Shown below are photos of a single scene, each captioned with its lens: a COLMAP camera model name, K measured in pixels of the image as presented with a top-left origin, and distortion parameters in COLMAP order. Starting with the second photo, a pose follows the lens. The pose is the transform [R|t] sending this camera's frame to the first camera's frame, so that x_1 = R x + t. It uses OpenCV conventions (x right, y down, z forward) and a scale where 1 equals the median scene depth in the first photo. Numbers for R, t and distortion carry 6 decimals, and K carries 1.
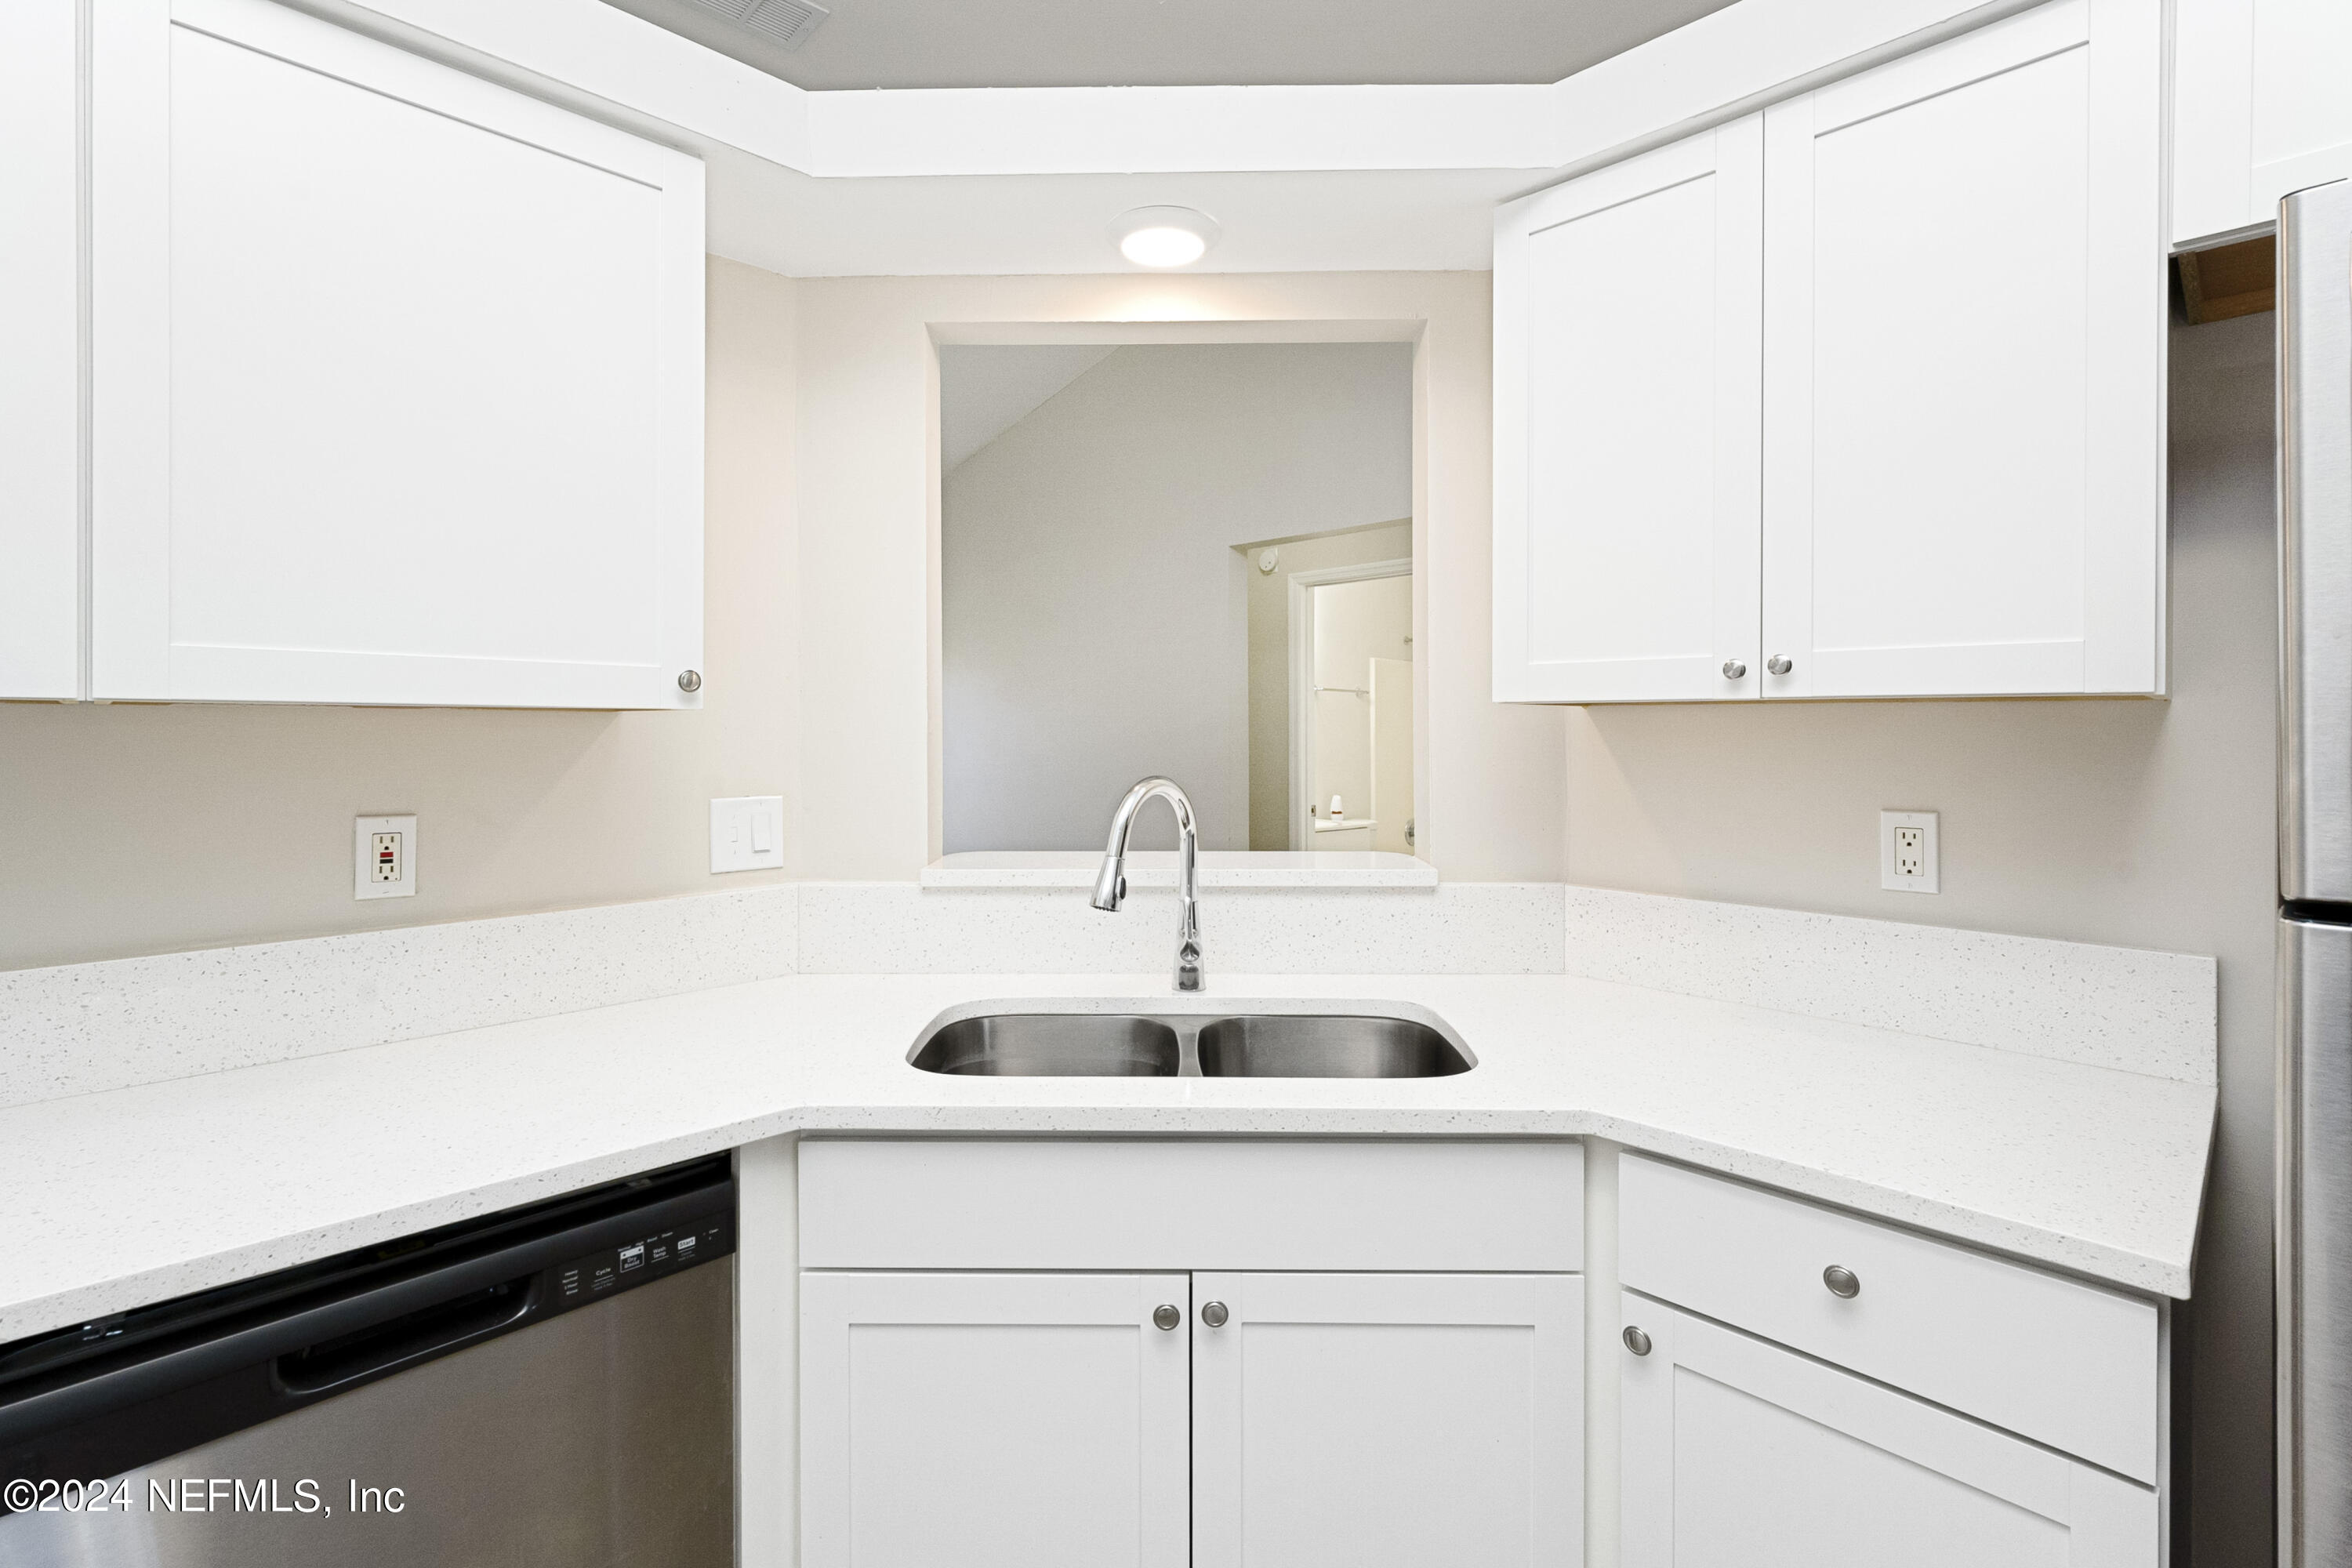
lens RADIAL K [[1084.2, 0, 1175.2], [0, 1084.2, 742.9], [0, 0, 1]] dist [-0.001722, -0.000184]
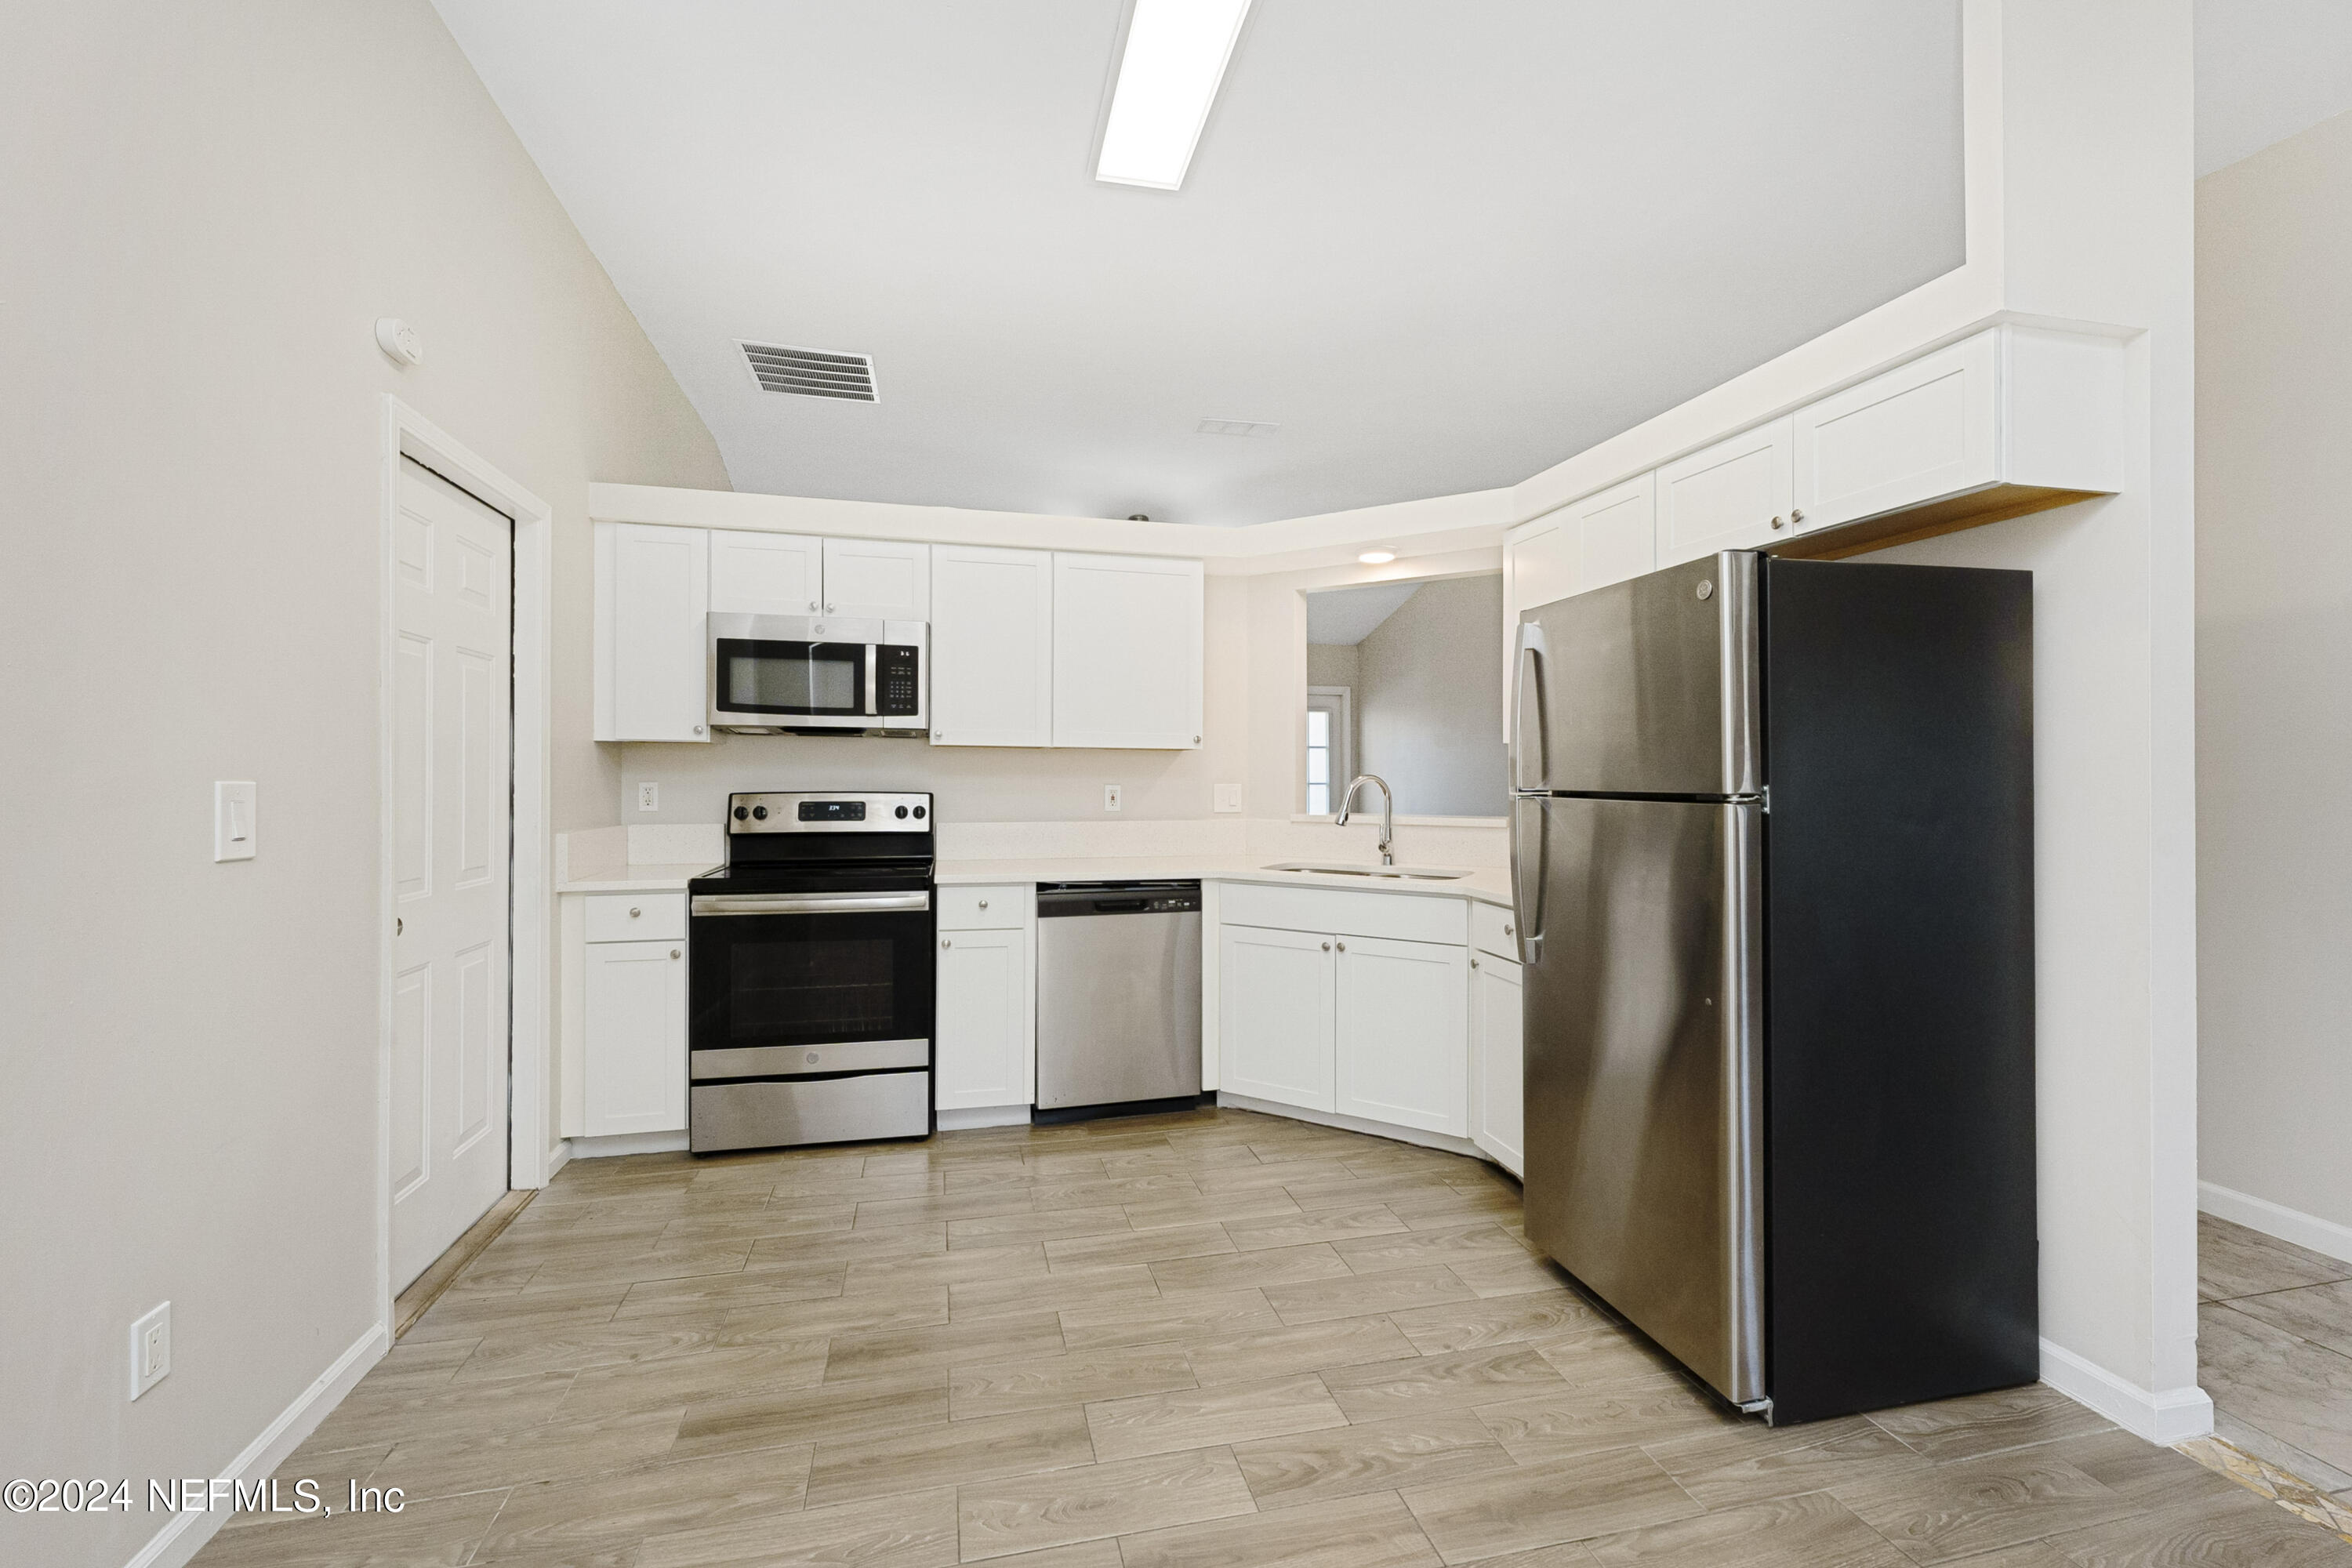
lens RADIAL K [[958.3, 0, 1173.9], [0, 958.3, 777.0], [0, 0, 1]] dist [0.001376, 0.000136]
pose [[0.856352, 0.002794, -0.516385, 1.006518], [-0.009877, 0.999891, -0.010970, 0.089724], [0.516298, 0.014495, 0.856286, -1.513491]]
